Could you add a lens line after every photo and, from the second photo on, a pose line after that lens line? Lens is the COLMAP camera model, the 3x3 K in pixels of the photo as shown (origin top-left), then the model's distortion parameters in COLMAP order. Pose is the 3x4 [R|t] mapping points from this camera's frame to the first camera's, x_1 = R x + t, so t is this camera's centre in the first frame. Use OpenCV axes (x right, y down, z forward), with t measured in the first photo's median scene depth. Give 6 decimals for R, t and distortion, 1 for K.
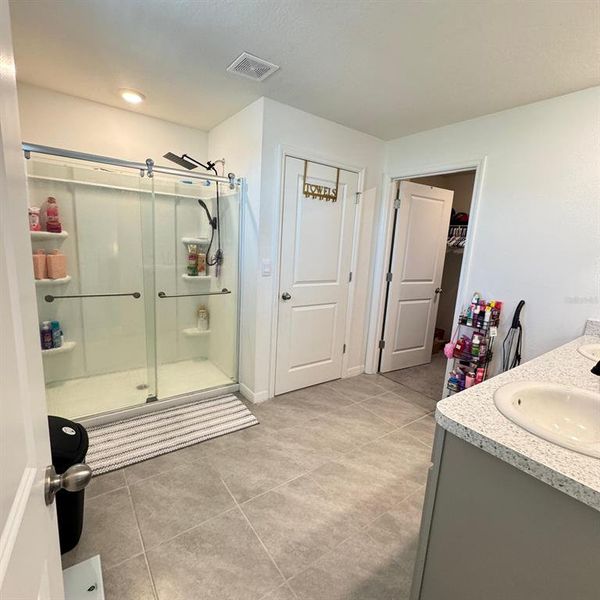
lens RADIAL K [[316.8, 0, 300.7], [0, 316.8, 294.7], [0, 0, 1]] dist [0.006455, 0.000470]
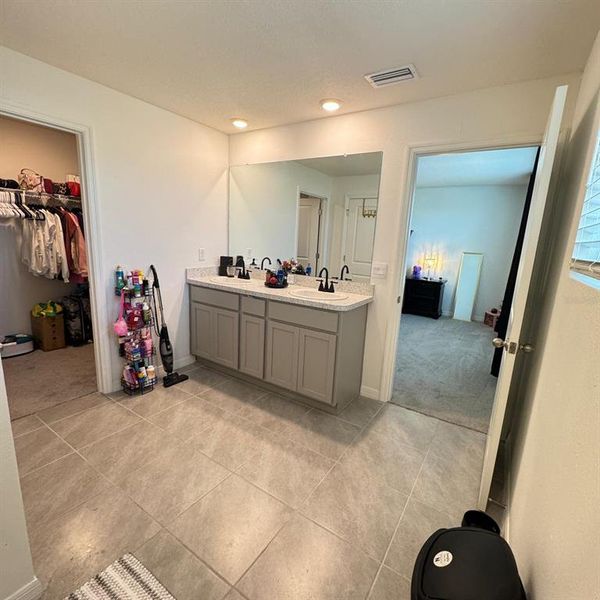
lens RADIAL K [[316.8, 0, 297.9], [0, 316.8, 302.9], [0, 0, 1]] dist [0.006455, 0.000470]
pose [[-0.342890, -0.255765, 0.903886, -0.796256], [0.086277, 0.949579, 0.301424, -0.200813], [-0.935405, 0.181340, -0.303535, 1.030680]]
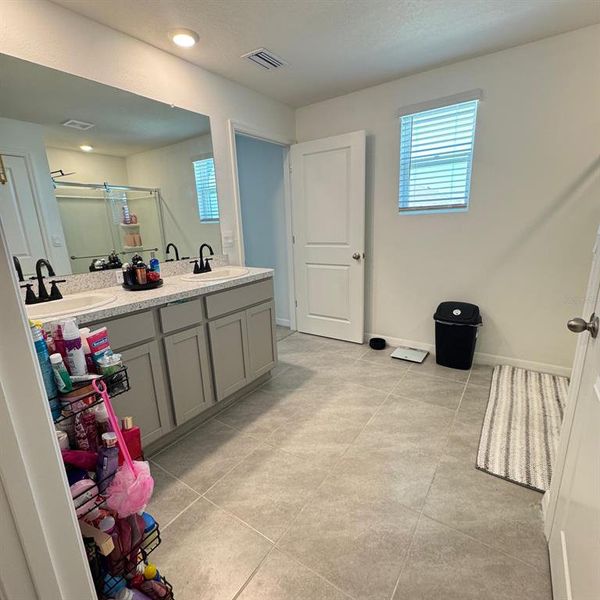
lens RADIAL K [[316.8, 0, 300.1], [0, 316.8, 300.2], [0, 0, 1]] dist [0.006455, 0.000470]
pose [[-0.942523, 0.055320, -0.329530, 0.543374], [-0.074685, 0.926372, 0.369130, -0.184665], [0.325688, 0.372524, -0.868996, 1.698669]]
